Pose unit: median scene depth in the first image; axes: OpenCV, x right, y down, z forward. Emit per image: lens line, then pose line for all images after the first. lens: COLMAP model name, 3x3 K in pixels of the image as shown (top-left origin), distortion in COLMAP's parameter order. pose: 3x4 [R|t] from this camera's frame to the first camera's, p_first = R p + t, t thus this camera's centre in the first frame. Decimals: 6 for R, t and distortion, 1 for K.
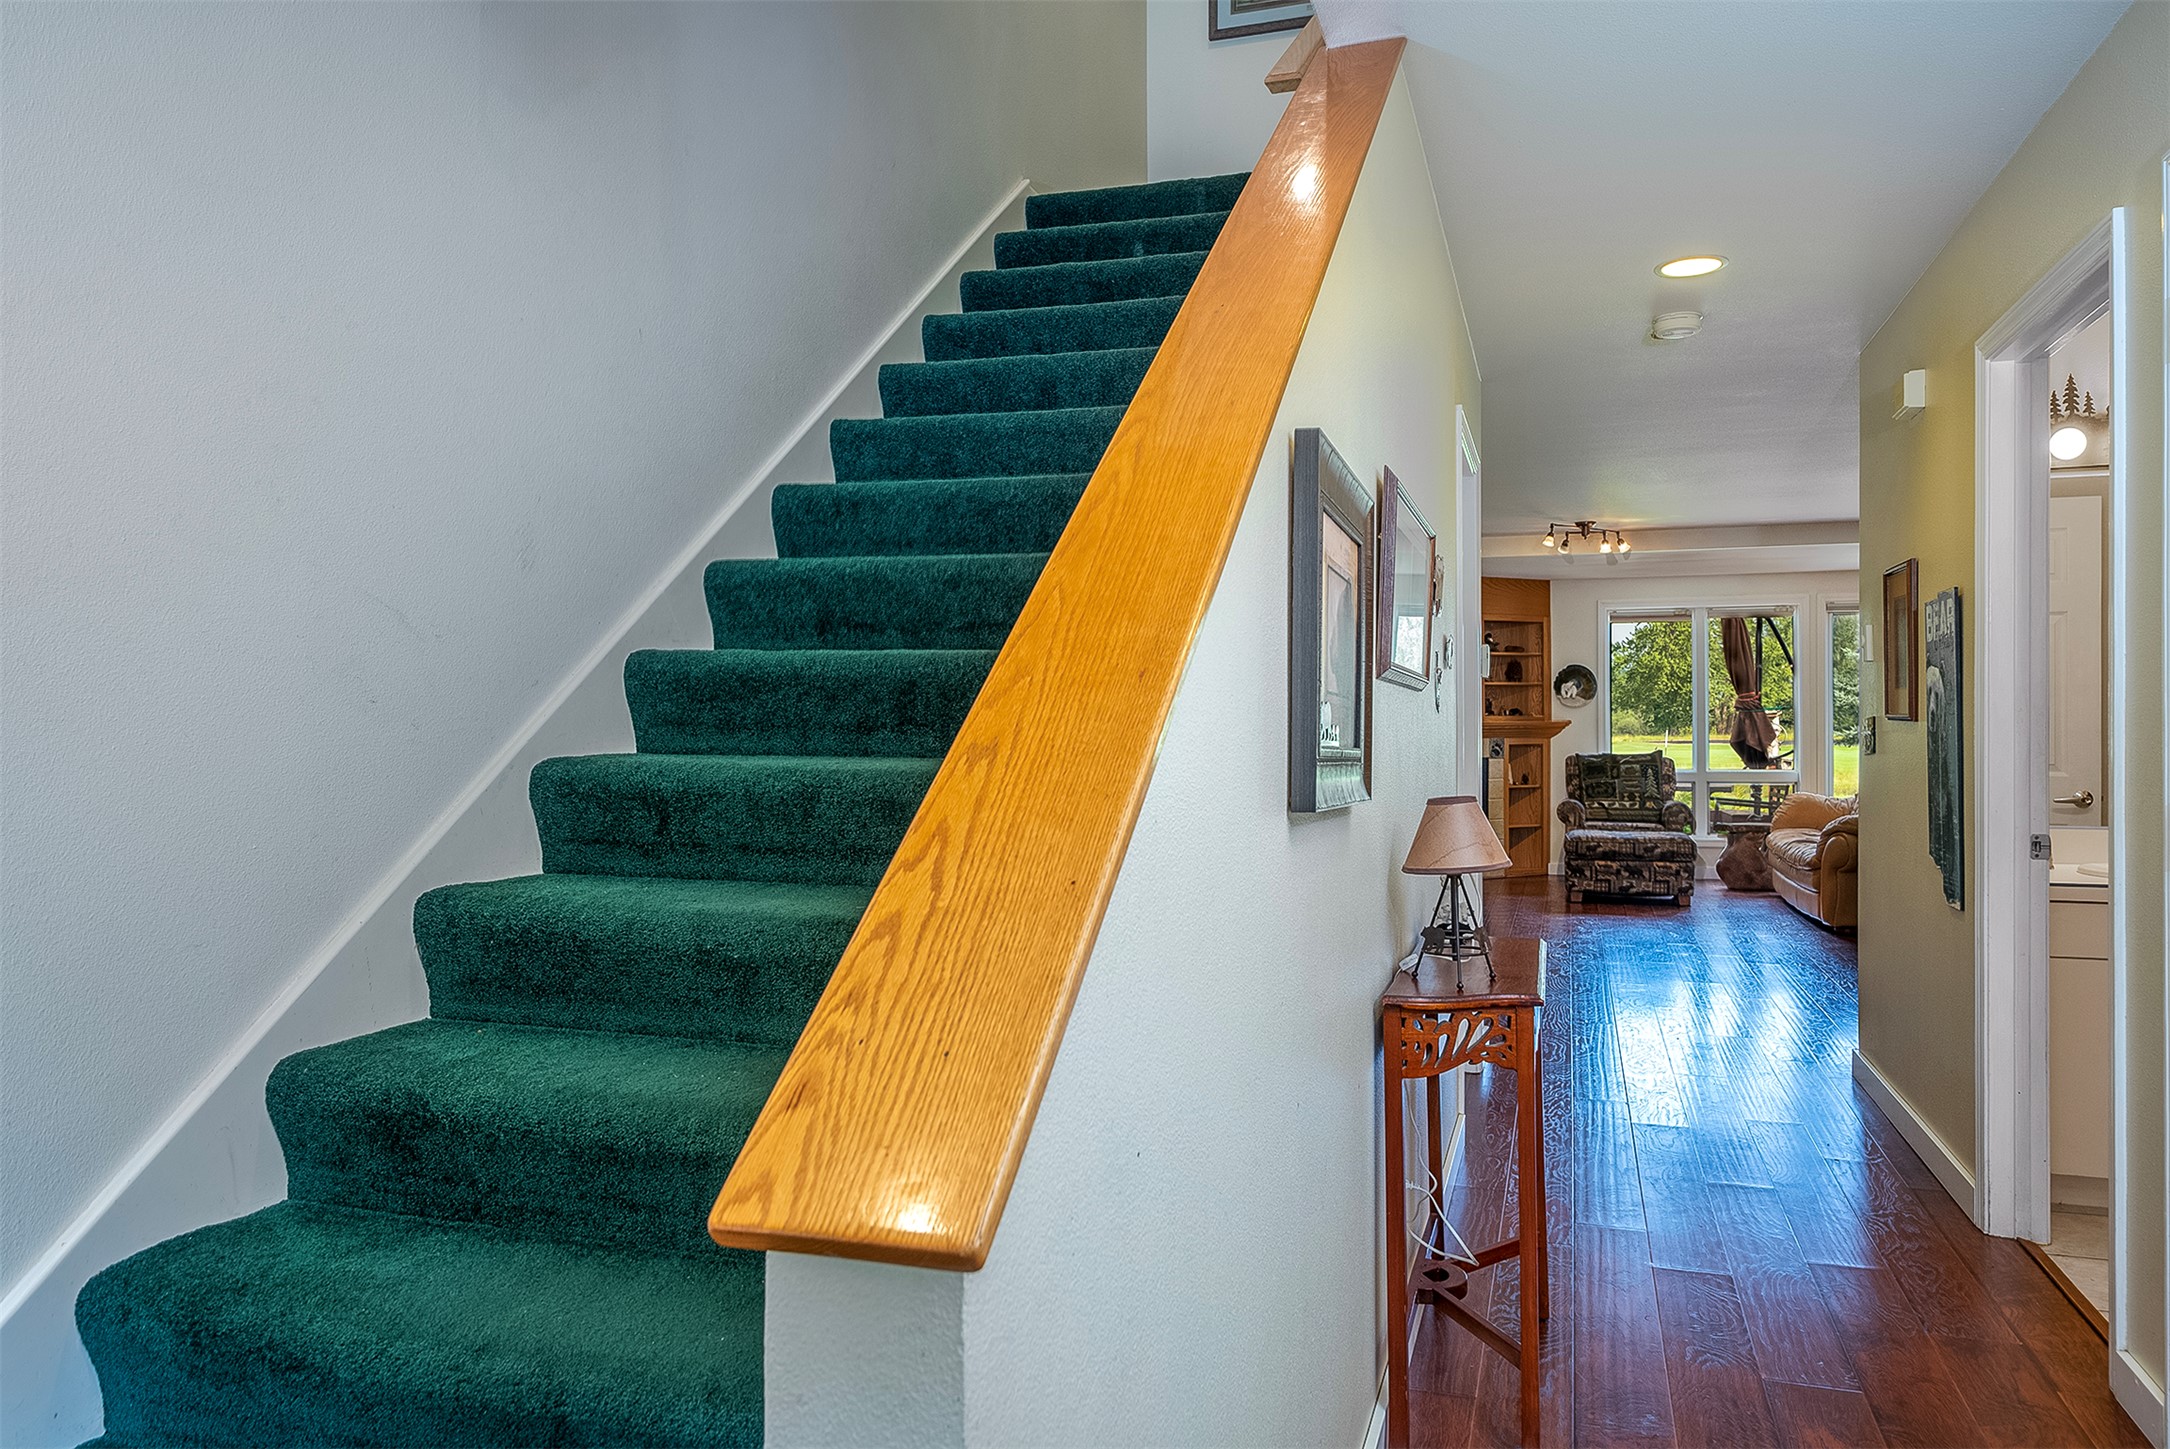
lens RADIAL K [[1540.0, 0, 1077.3], [0, 1540.0, 702.6], [0, 0, 1]] dist [0.007578, 0.000843]
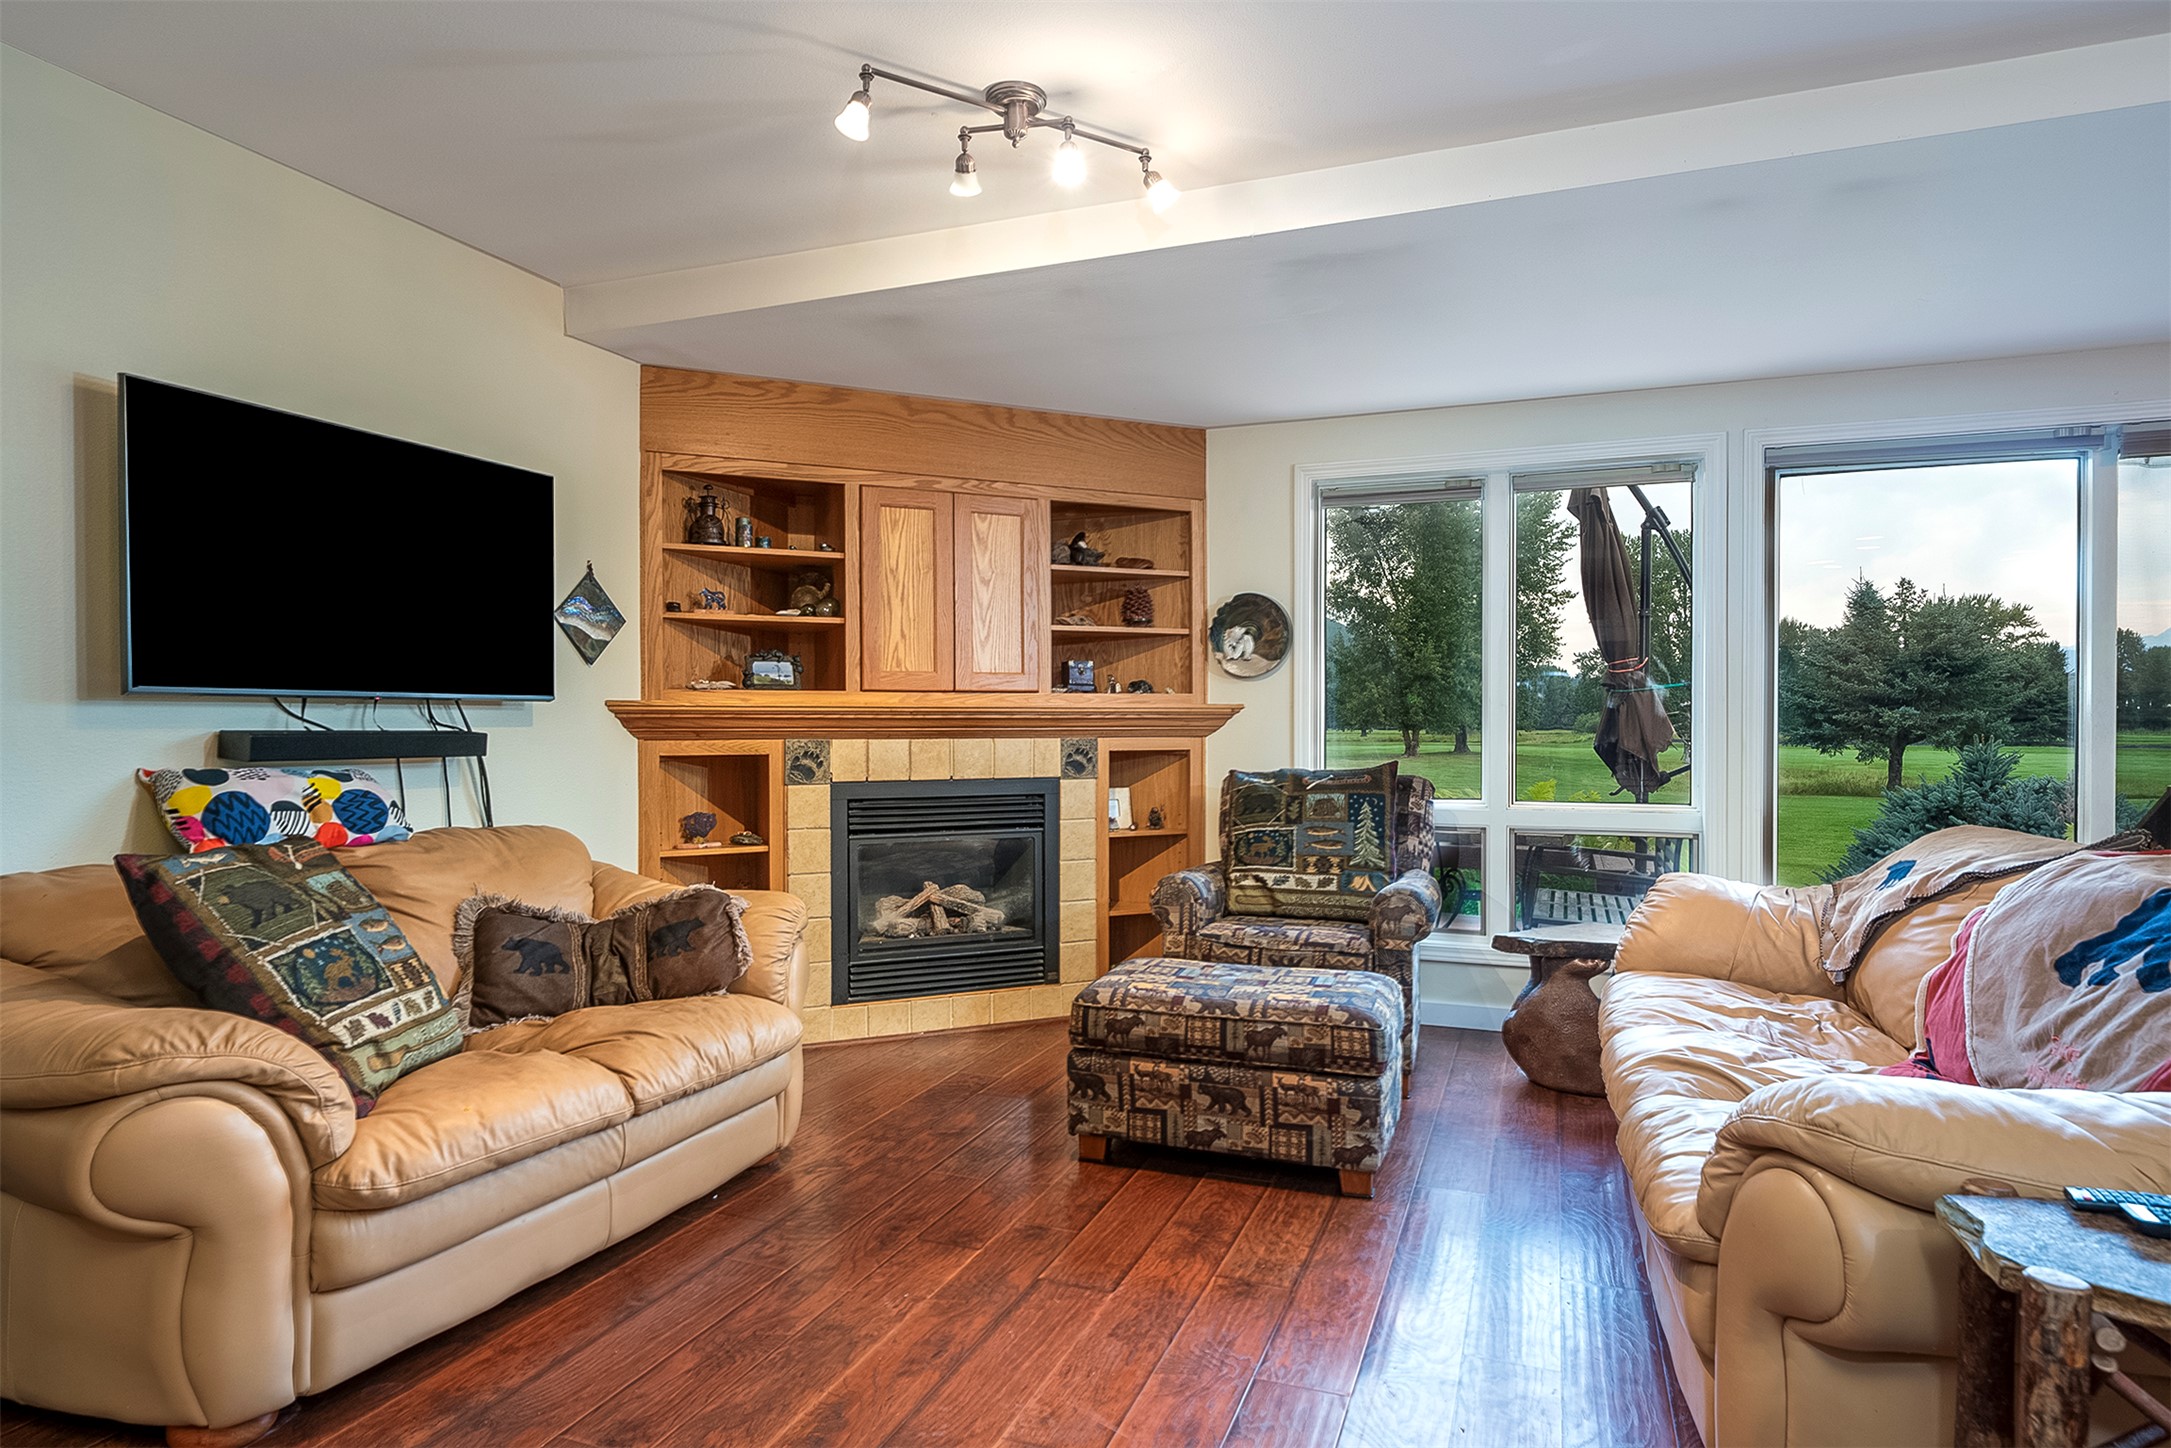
lens RADIAL K [[1218.1, 0, 1071.2], [0, 1218.1, 733.6], [0, 0, 1]] dist [0.007835, -0.000447]
pose [[0.997529, -0.000293, -0.070251, 0.299345], [0.001827, 0.999761, 0.021765, 0.013167], [0.070227, -0.021839, 0.997292, 0.610094]]
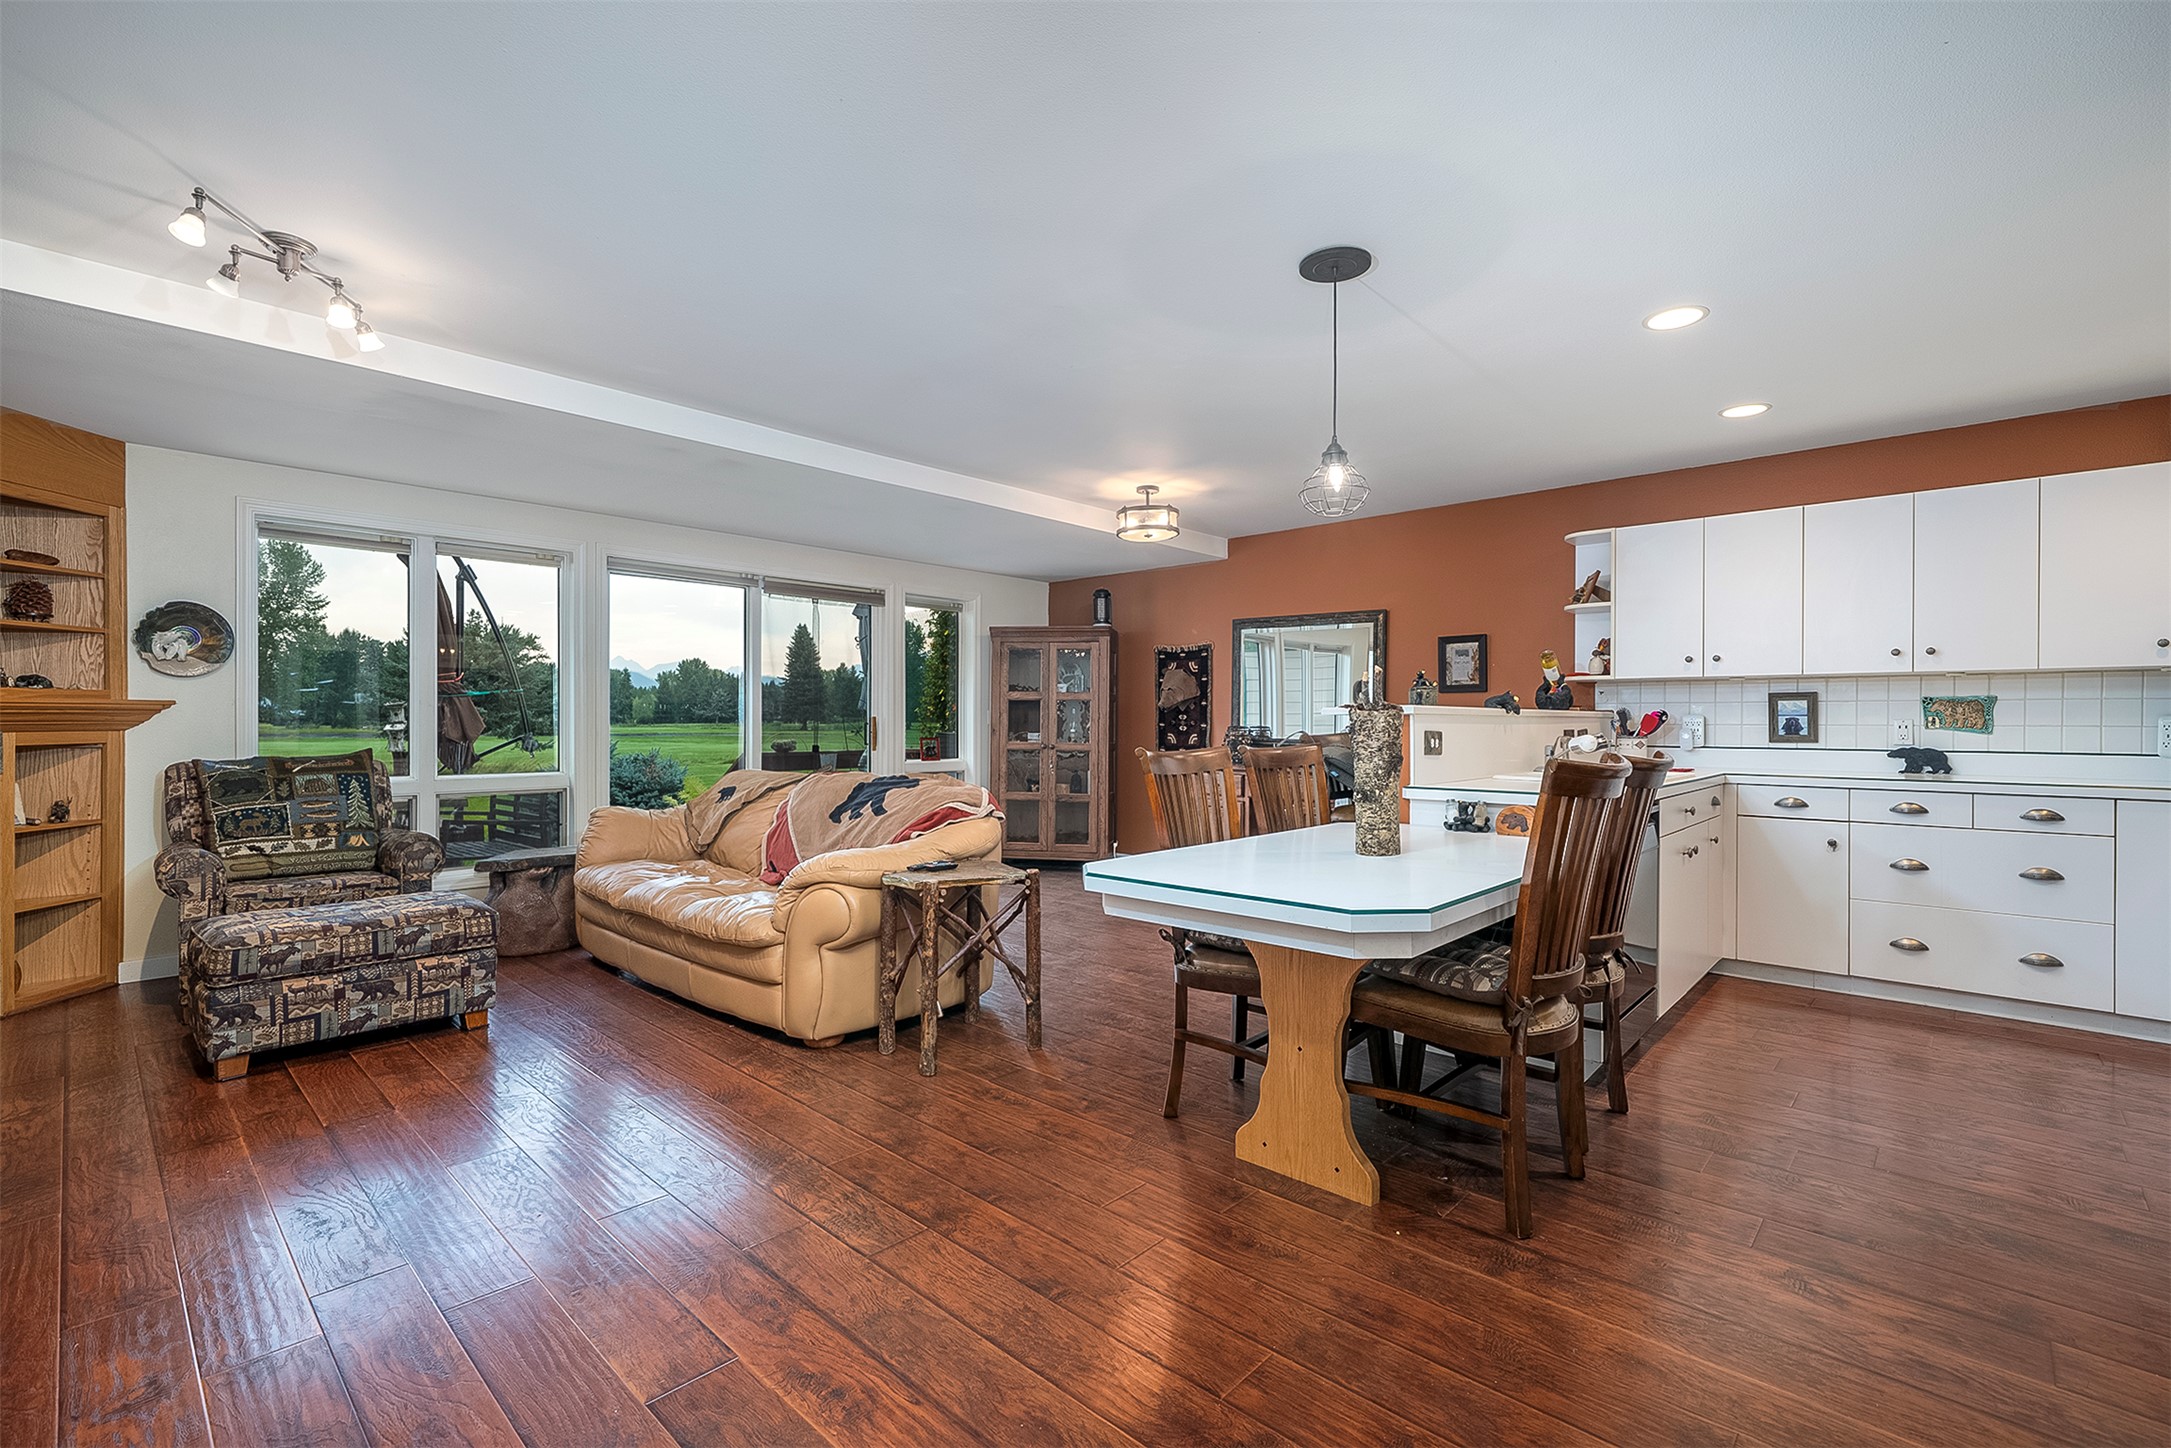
lens RADIAL K [[971.2, 0, 1105.0], [0, 971.2, 724.0], [0, 0, 1]] dist [-0.003848, 0.002210]
pose [[0.424077, -0.002891, 0.905622, 0.147617], [-0.013922, 0.999856, 0.009711, 0.012579], [-0.905519, -0.016726, 0.423975, 0.555824]]
